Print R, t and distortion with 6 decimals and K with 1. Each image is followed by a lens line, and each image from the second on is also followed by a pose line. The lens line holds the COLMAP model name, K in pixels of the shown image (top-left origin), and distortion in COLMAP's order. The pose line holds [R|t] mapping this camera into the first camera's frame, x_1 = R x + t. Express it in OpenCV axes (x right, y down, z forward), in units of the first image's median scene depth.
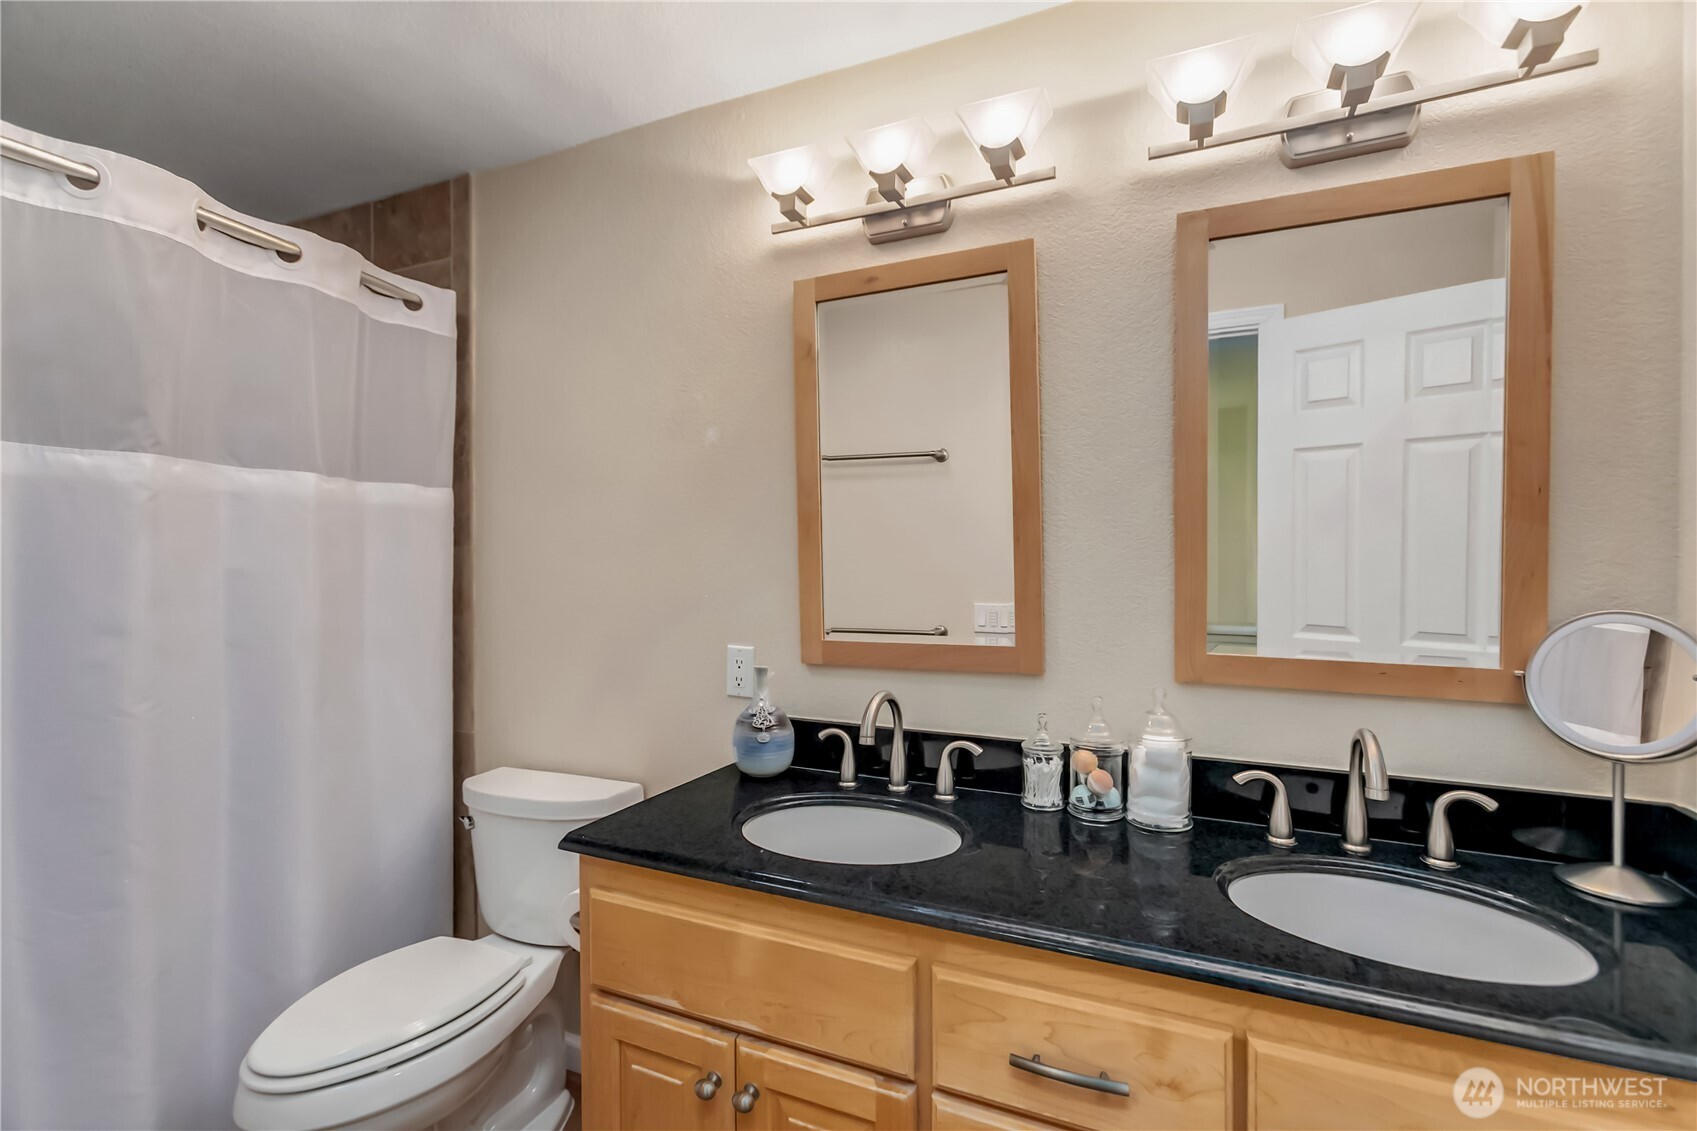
lens RADIAL K [[750.9, 0, 857.0], [0, 750.9, 559.3], [0, 0, 1]] dist [-0.010506, 0.007380]
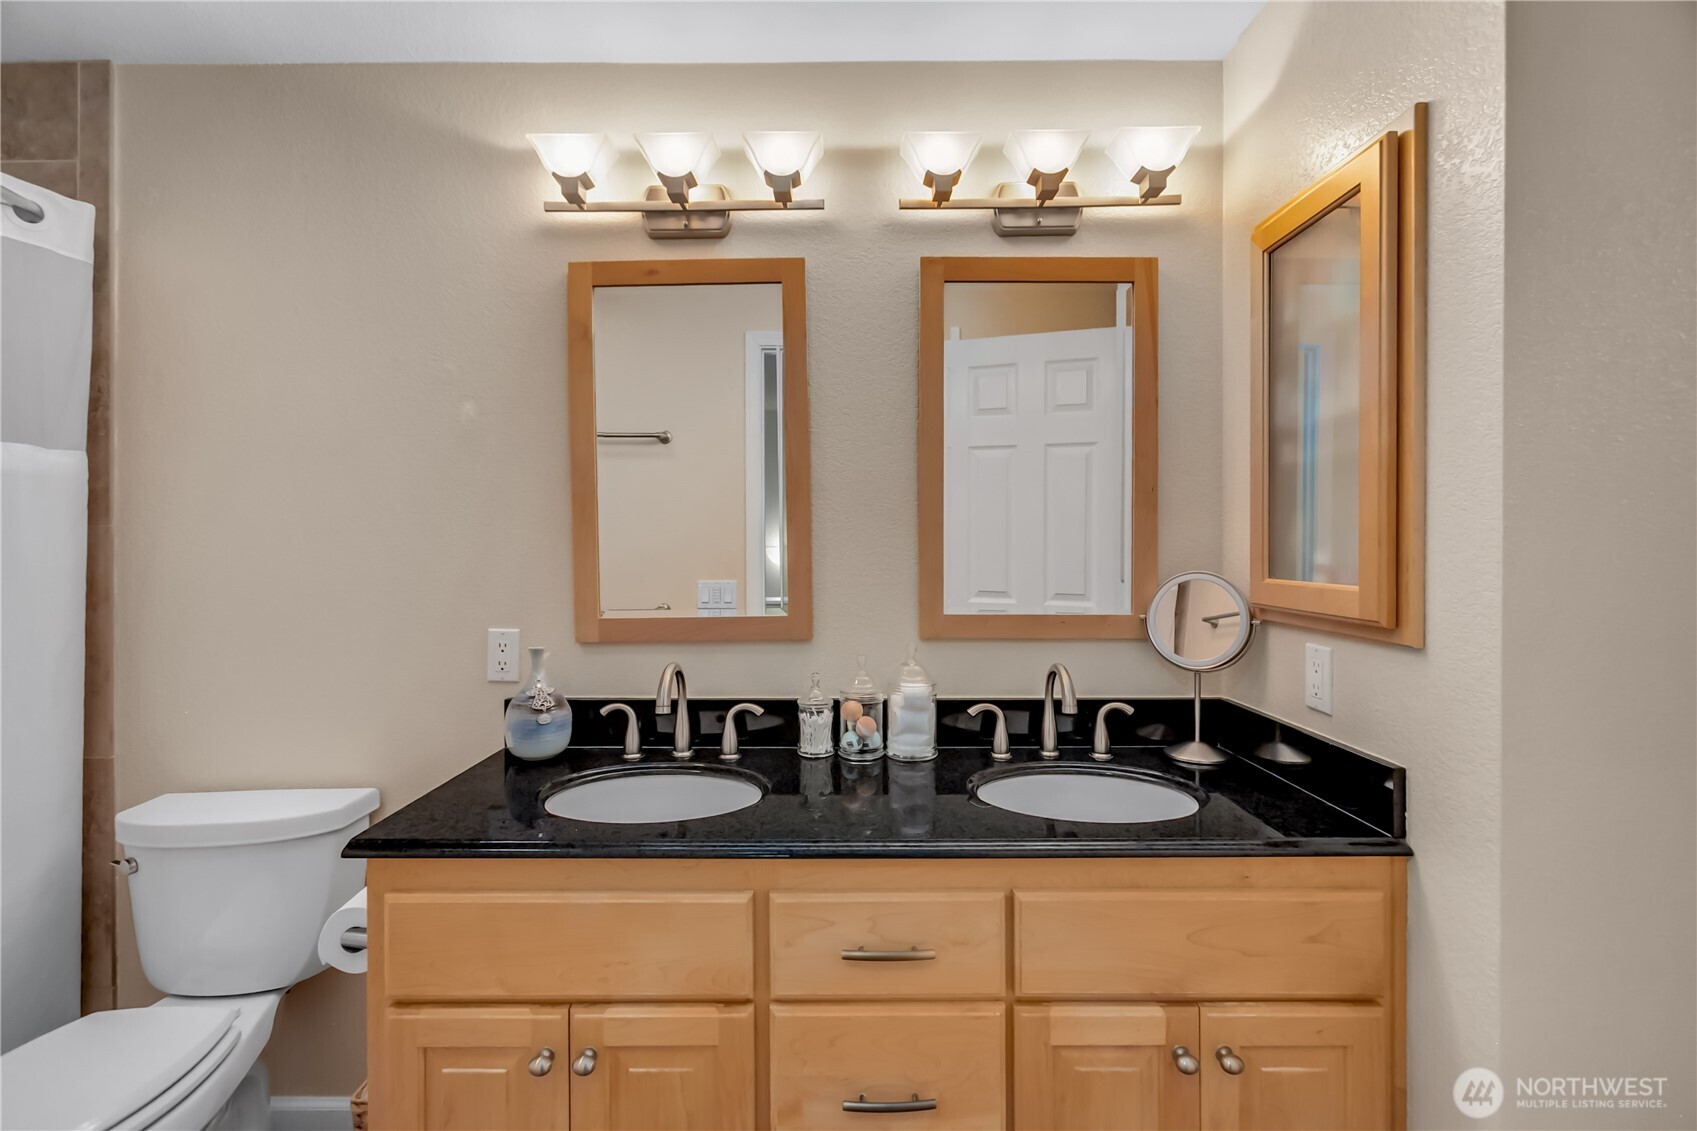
lens RADIAL K [[750.9, 0, 840.5], [0, 750.9, 529.6], [0, 0, 1]] dist [-0.010506, 0.007380]
pose [[0.917204, 0.001646, 0.398414, -0.178264], [0.003162, 0.999930, -0.011410, -0.000211], [-0.398405, 0.011726, 0.917135, -0.070275]]
